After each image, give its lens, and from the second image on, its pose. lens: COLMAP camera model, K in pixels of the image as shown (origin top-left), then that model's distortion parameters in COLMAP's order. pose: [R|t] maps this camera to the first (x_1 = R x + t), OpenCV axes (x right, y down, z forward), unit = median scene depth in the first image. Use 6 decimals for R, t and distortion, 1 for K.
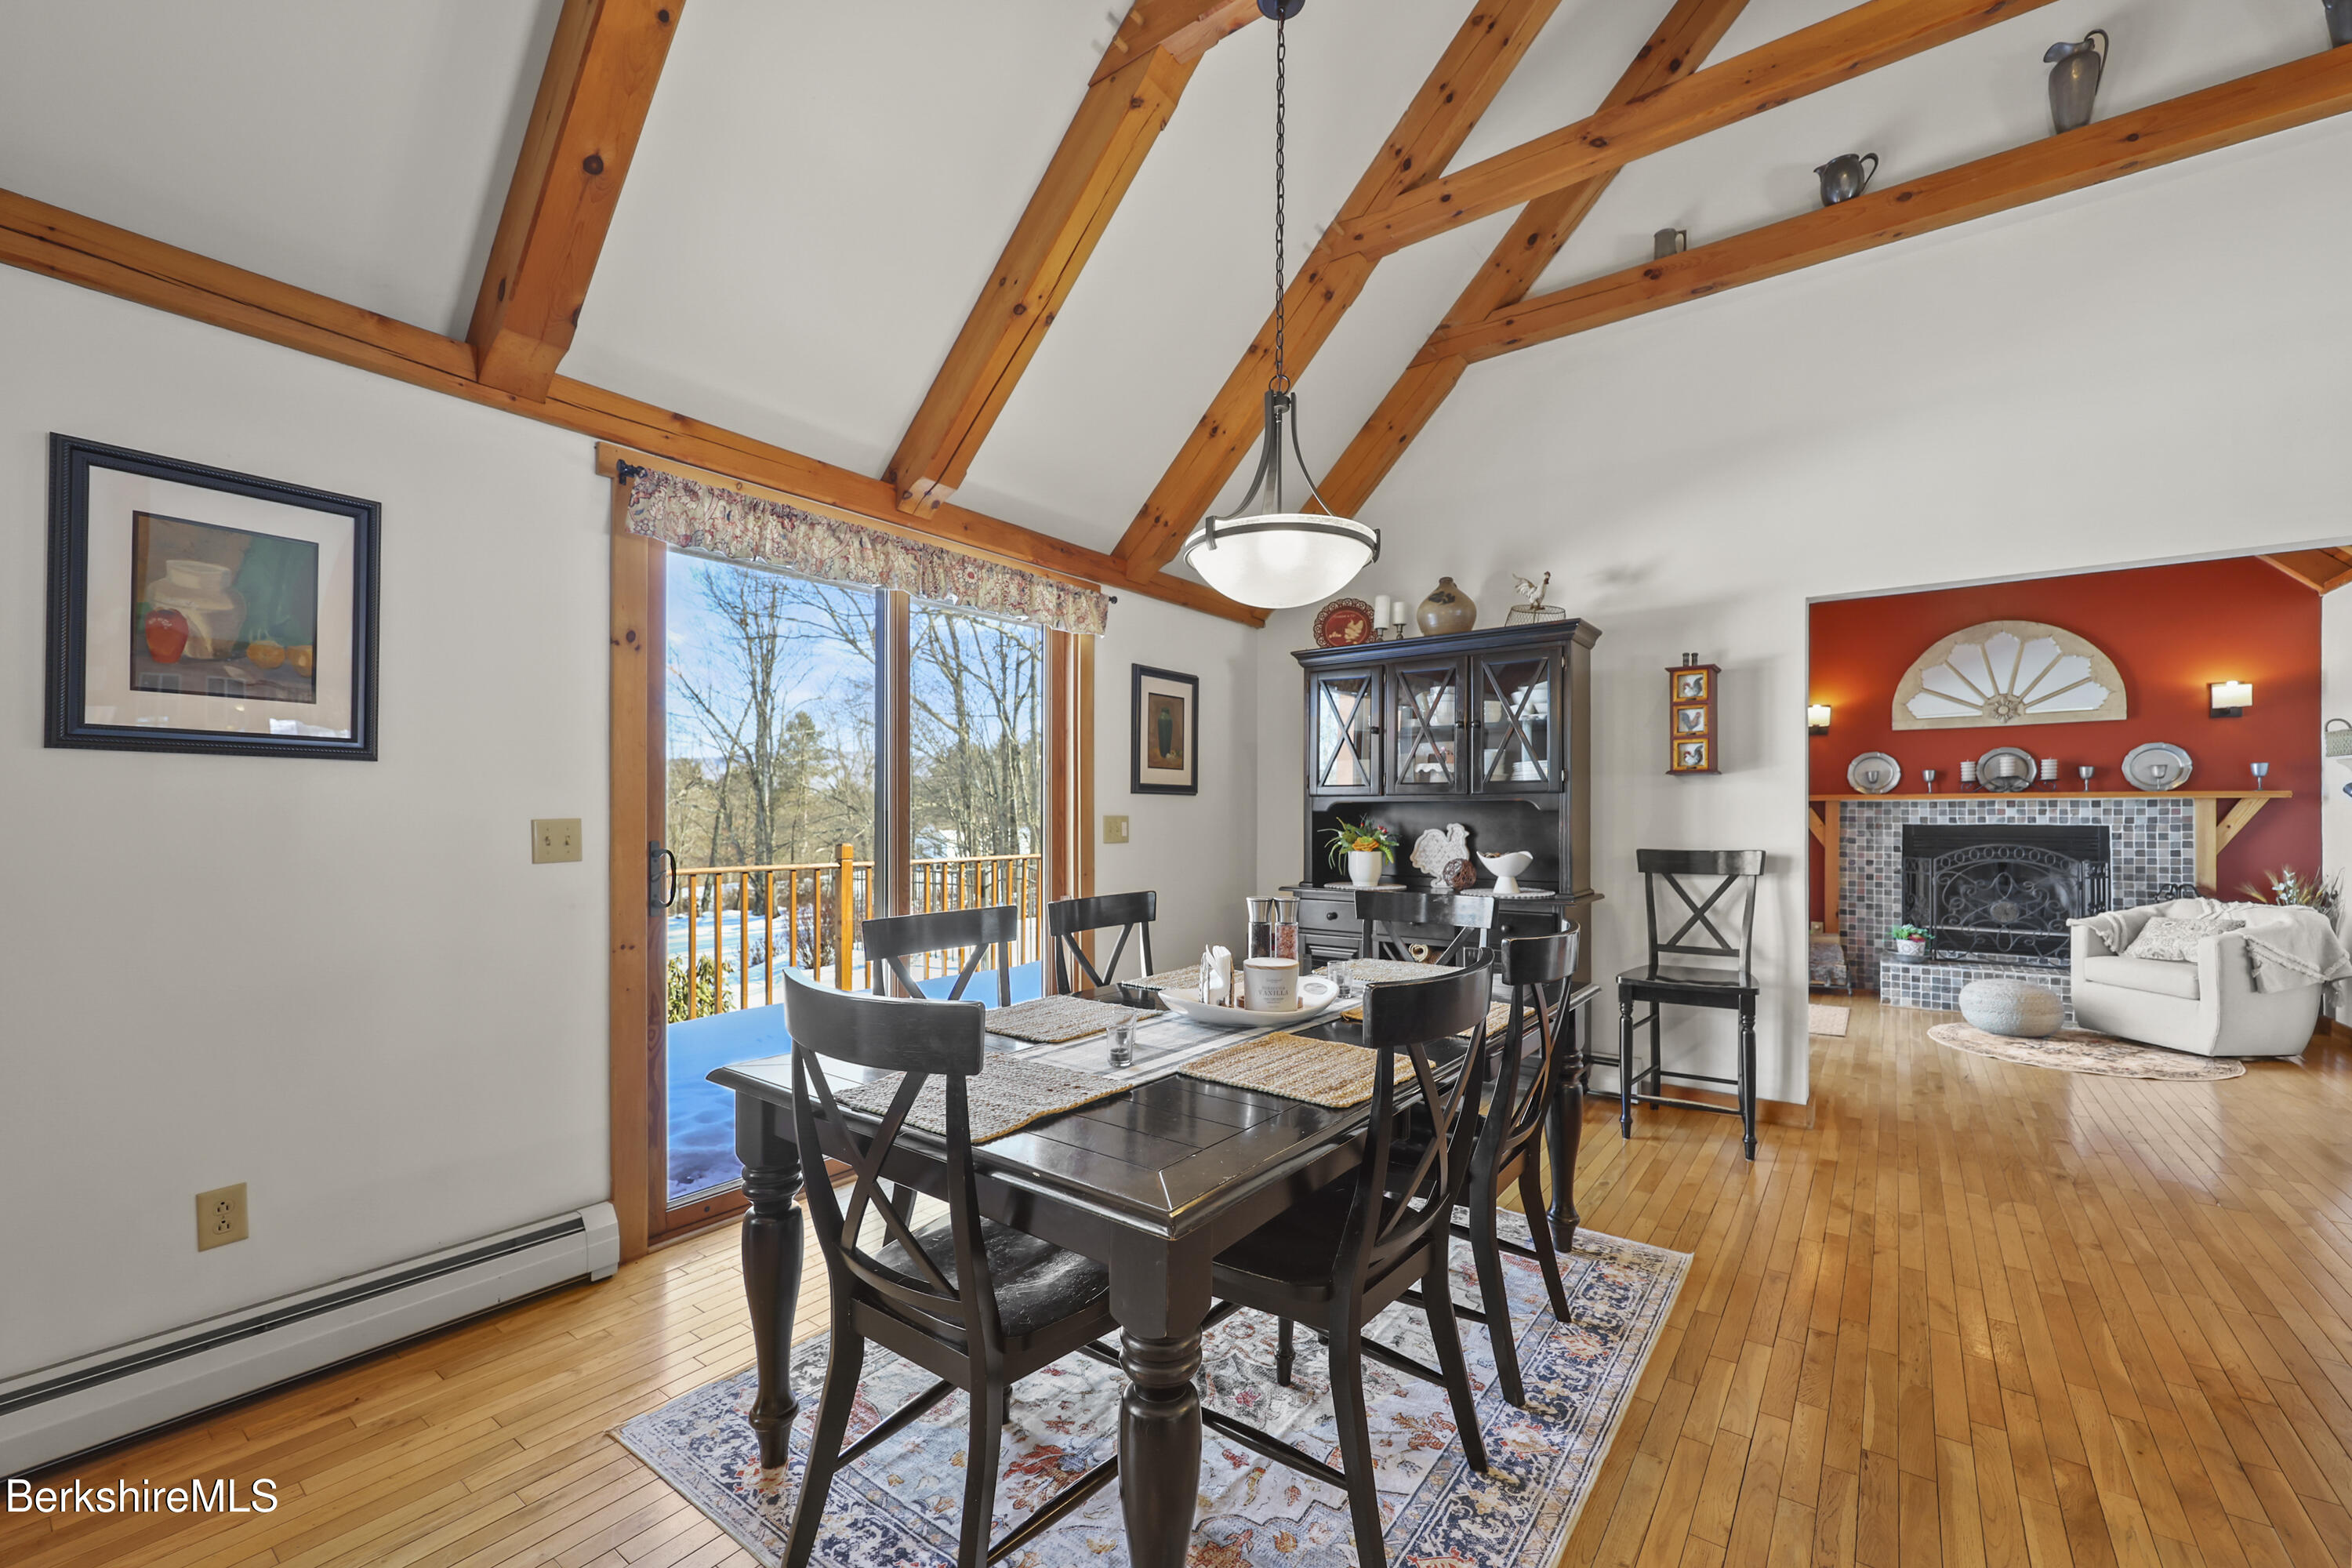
lens RADIAL K [[959.4, 0, 1170.6], [0, 959.4, 808.3], [0, 0, 1]] dist [-0.000968, -0.000264]
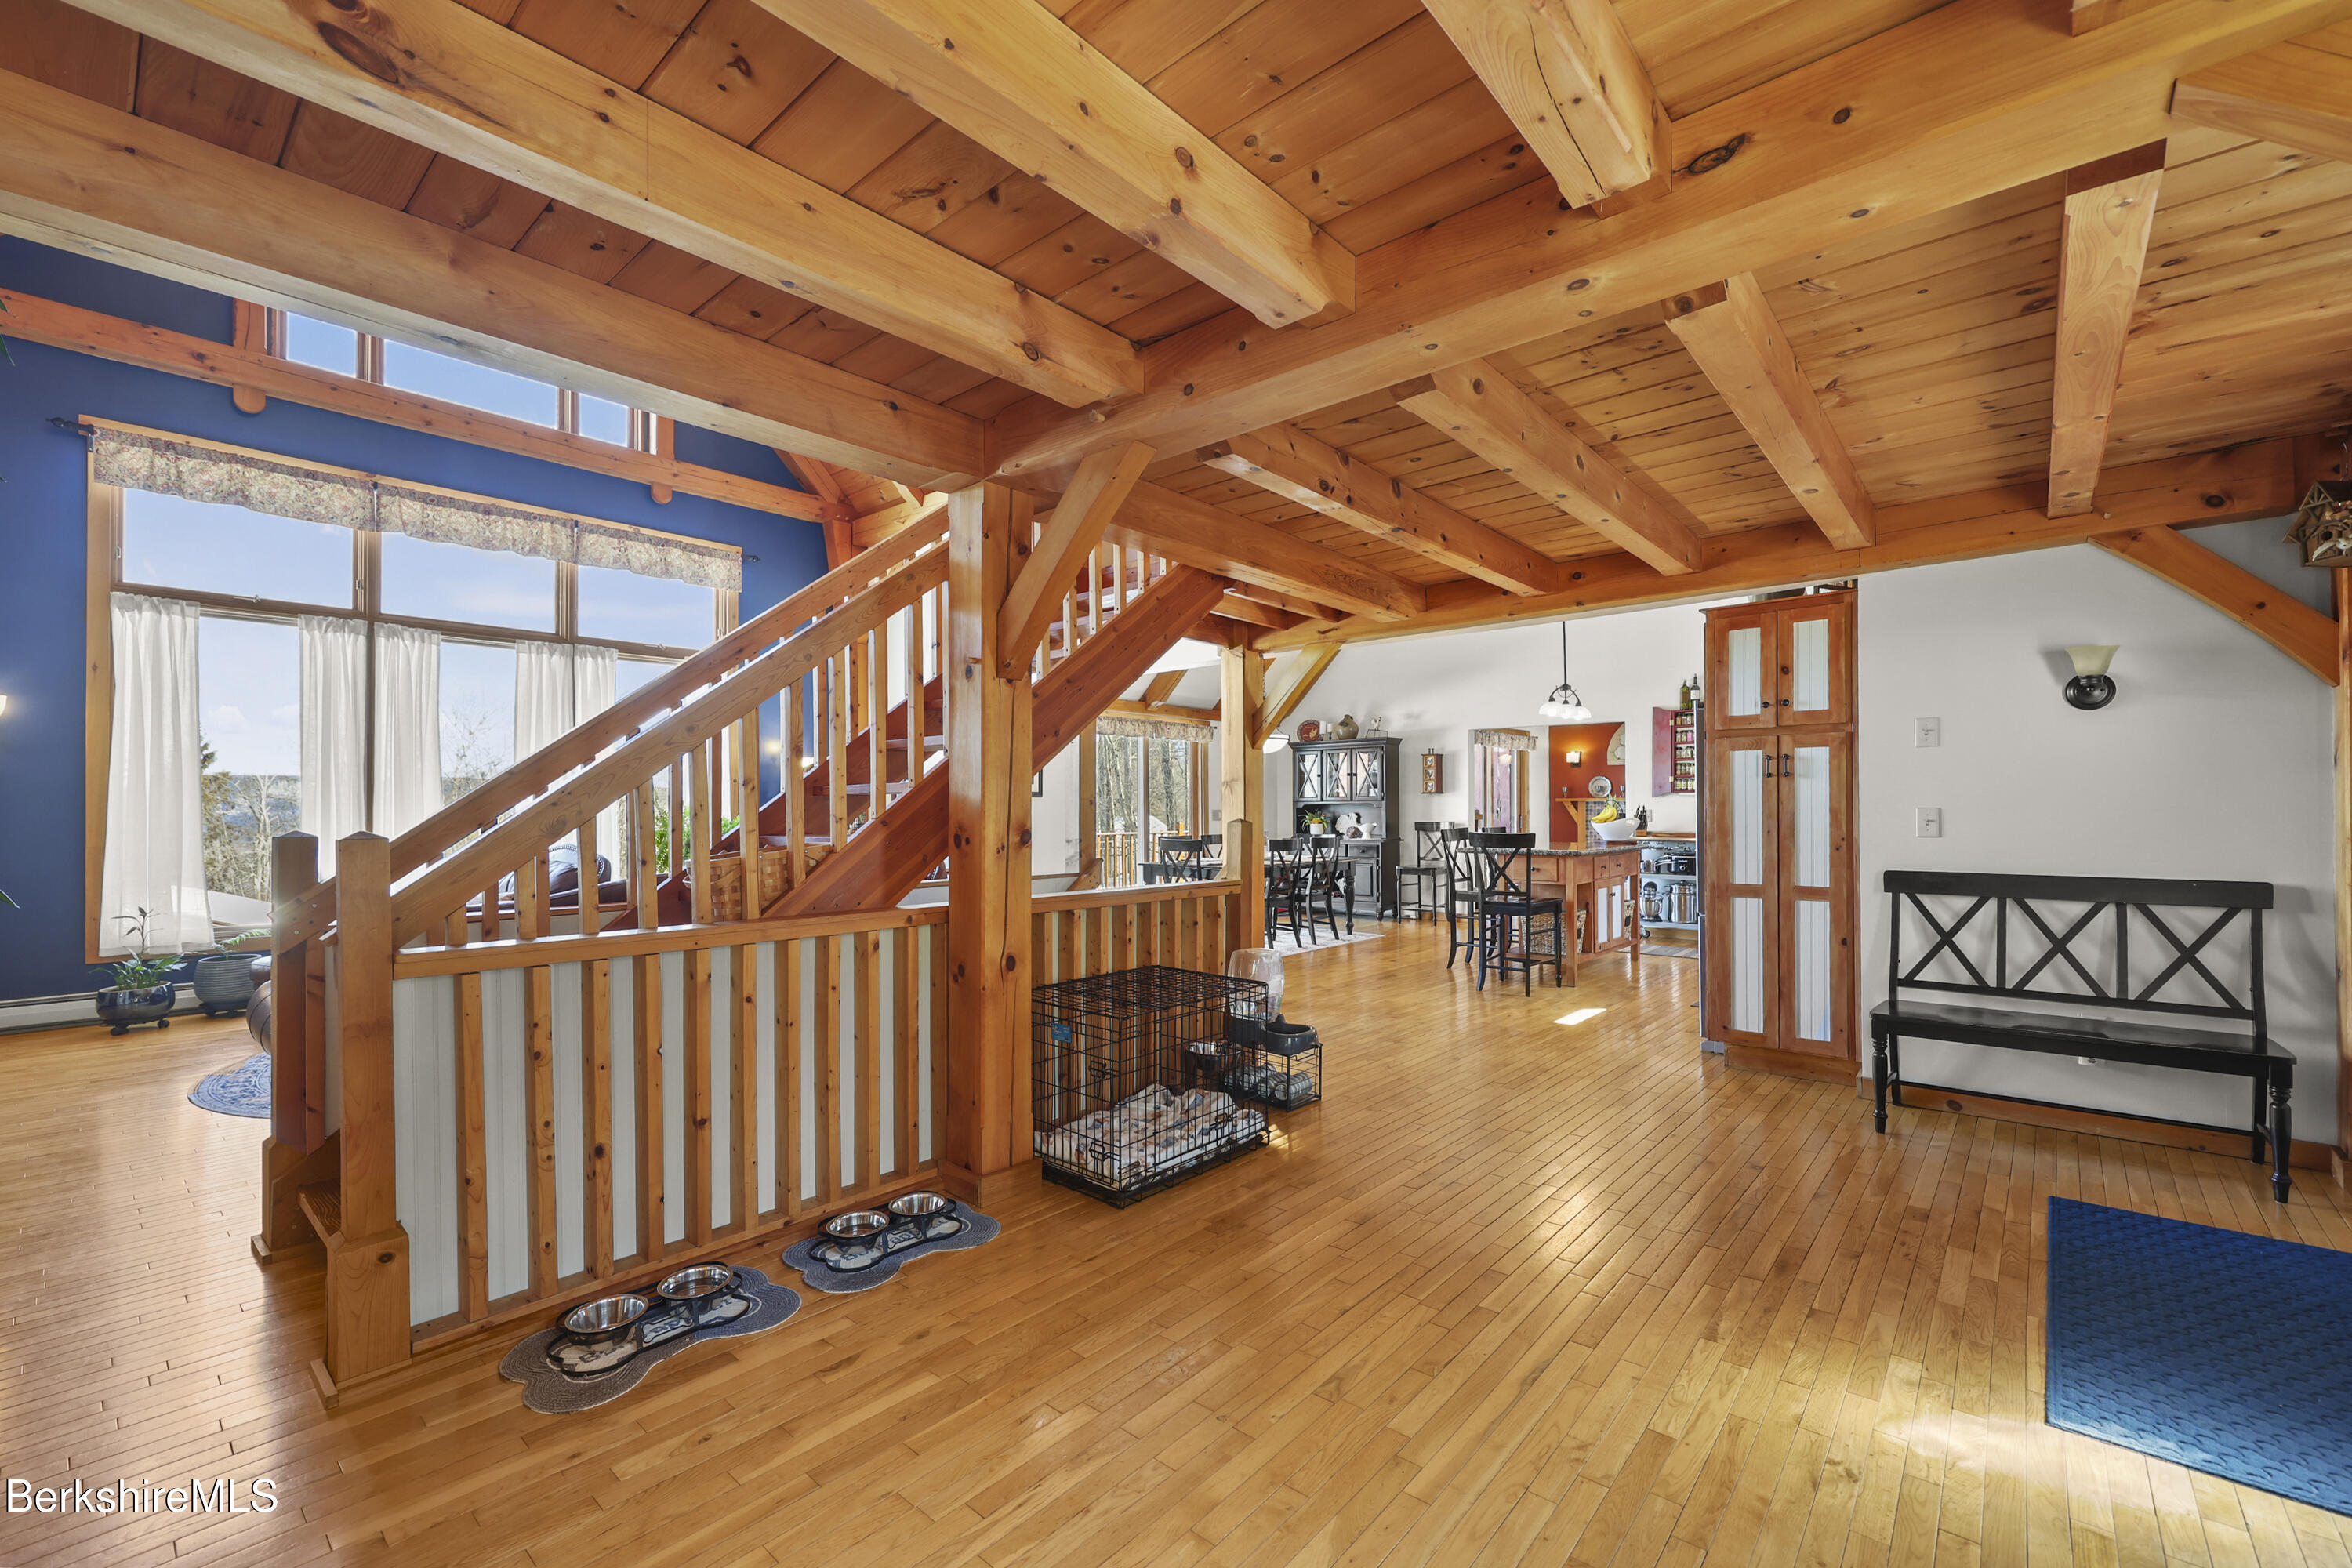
lens RADIAL K [[957.8, 0, 1185.9], [0, 957.8, 795.3], [0, 0, 1]] dist [-0.000649, -0.000129]
pose [[0.997165, -0.004219, -0.075124, 0.056480], [0.003707, 0.999969, -0.006954, -0.014266], [0.075151, 0.006656, 0.997150, -1.666734]]
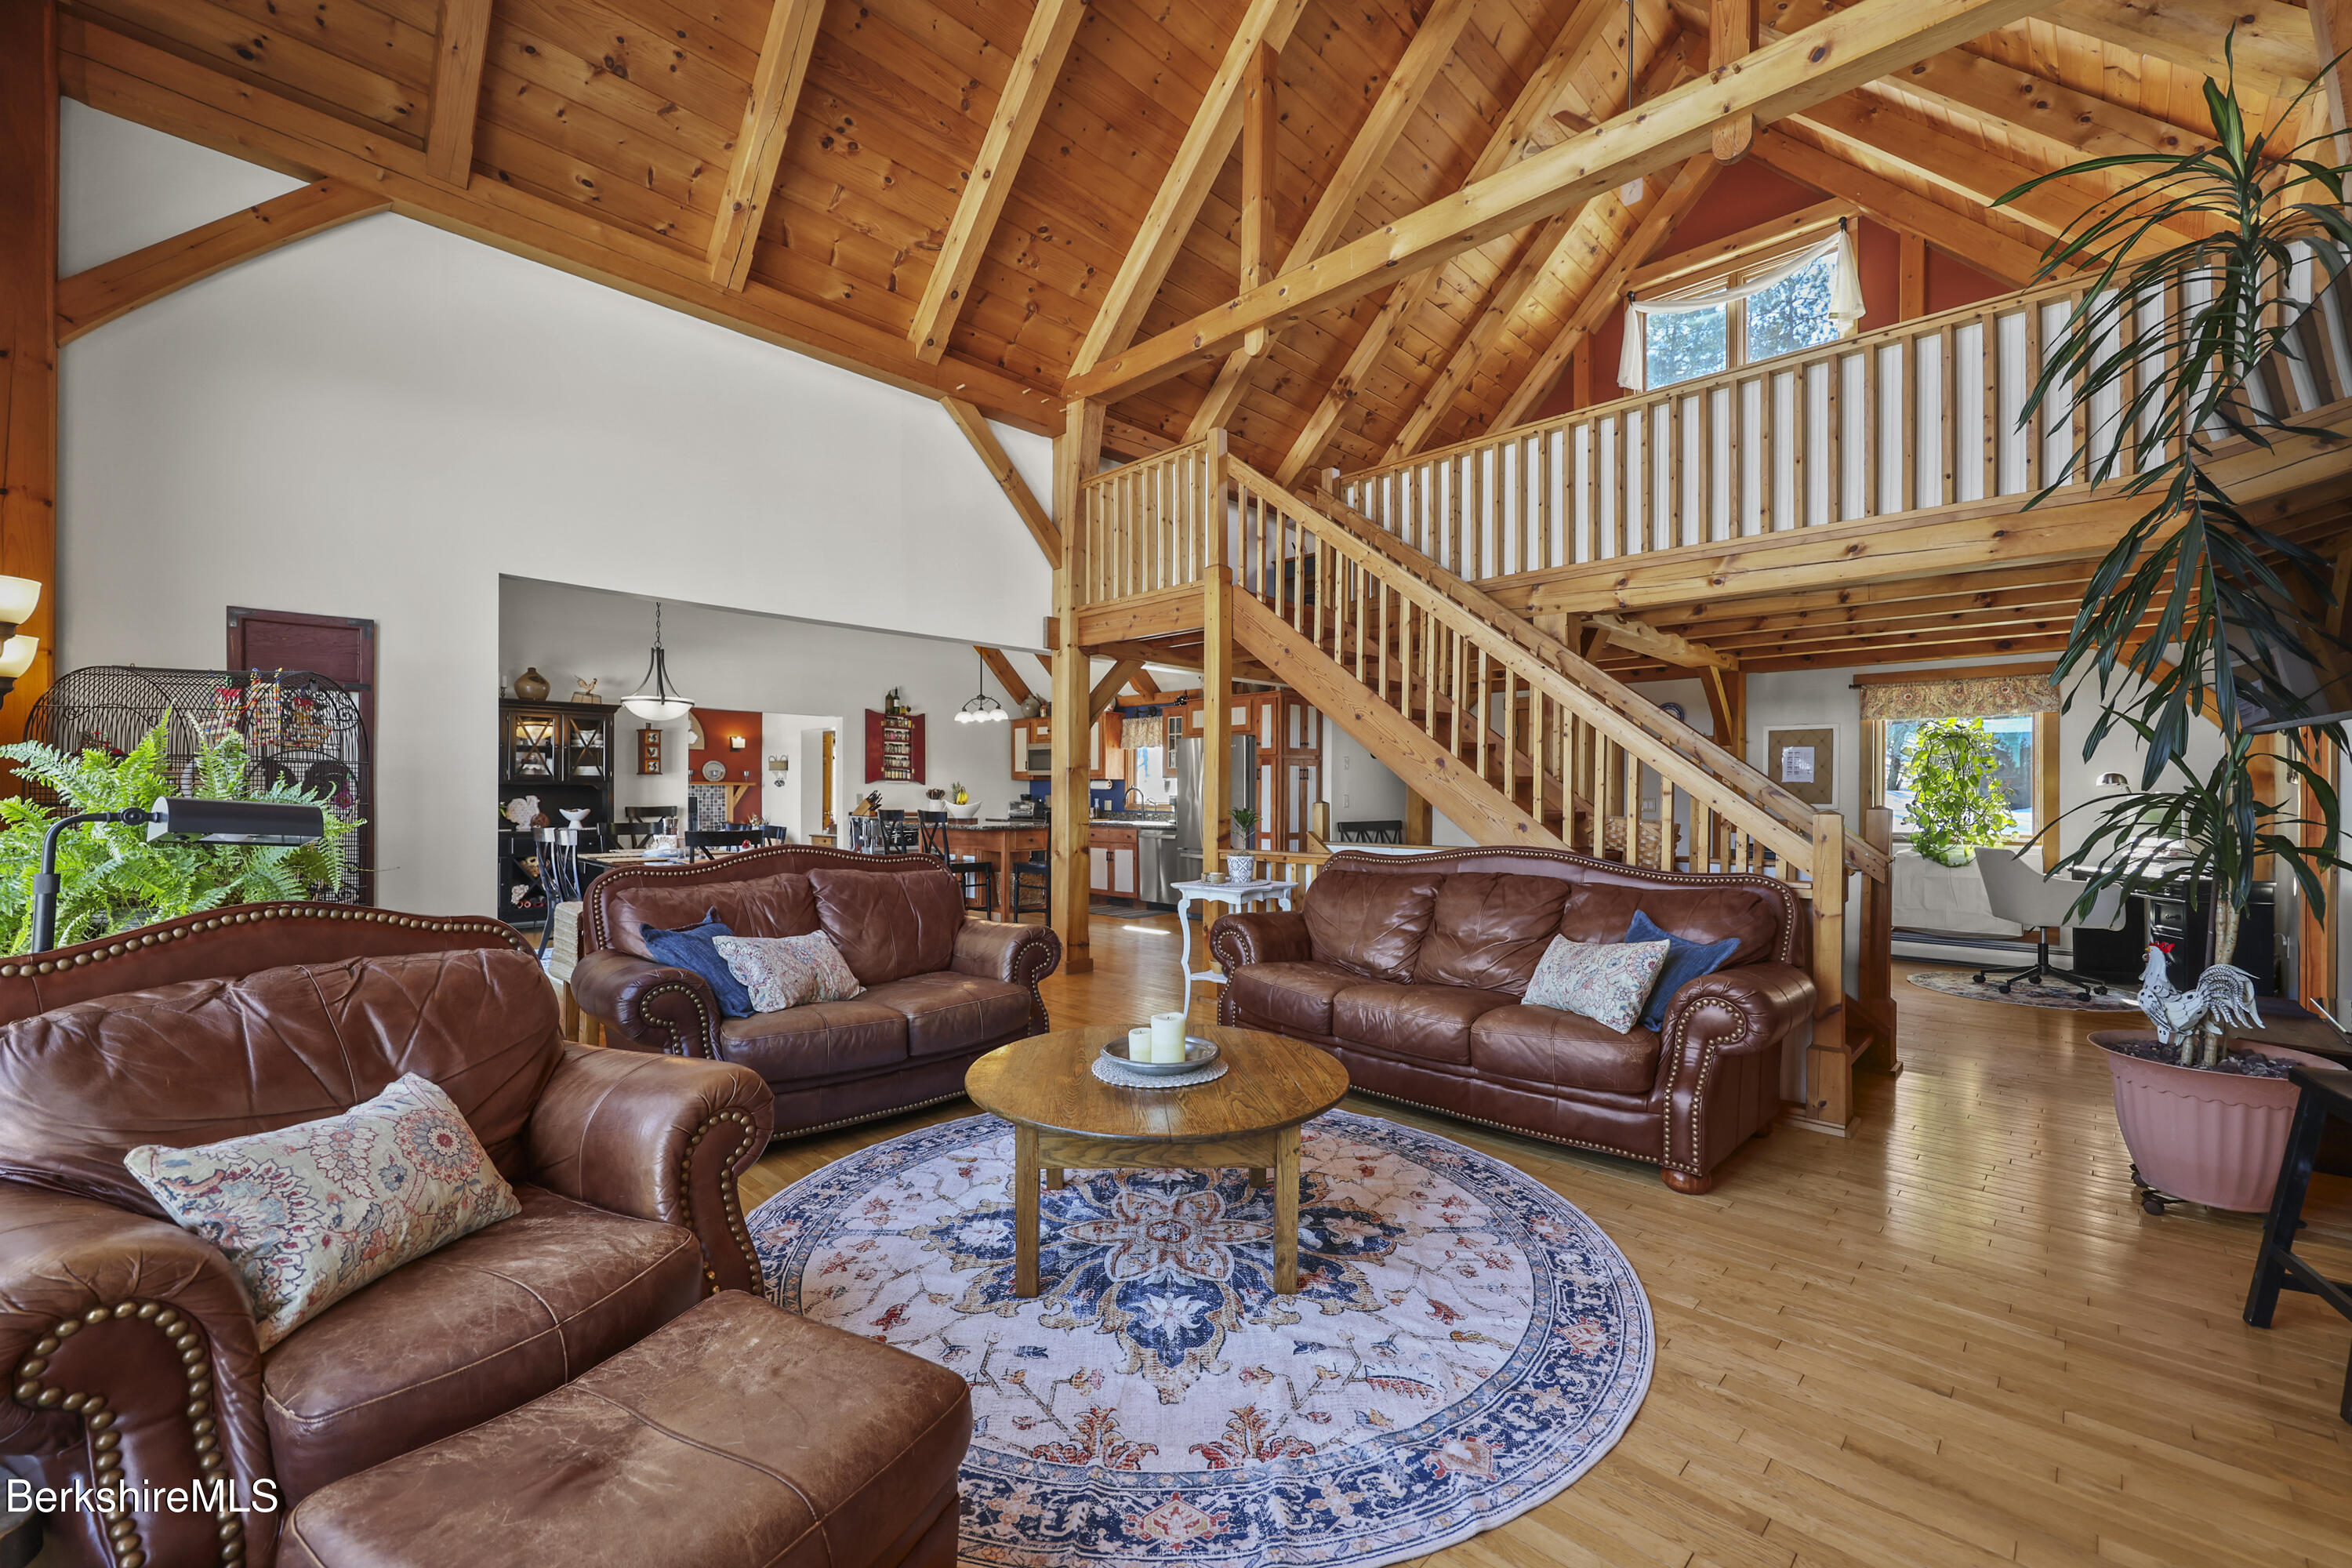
lens RADIAL K [[957.8, 0, 1185.9], [0, 957.8, 795.3], [0, 0, 1]] dist [-0.000649, -0.000129]
pose [[0.125091, -0.000438, 0.992145, -1.573987], [-0.011084, 0.999937, 0.001839, -0.003114], [-0.992083, -0.011227, 0.125078, -0.586243]]
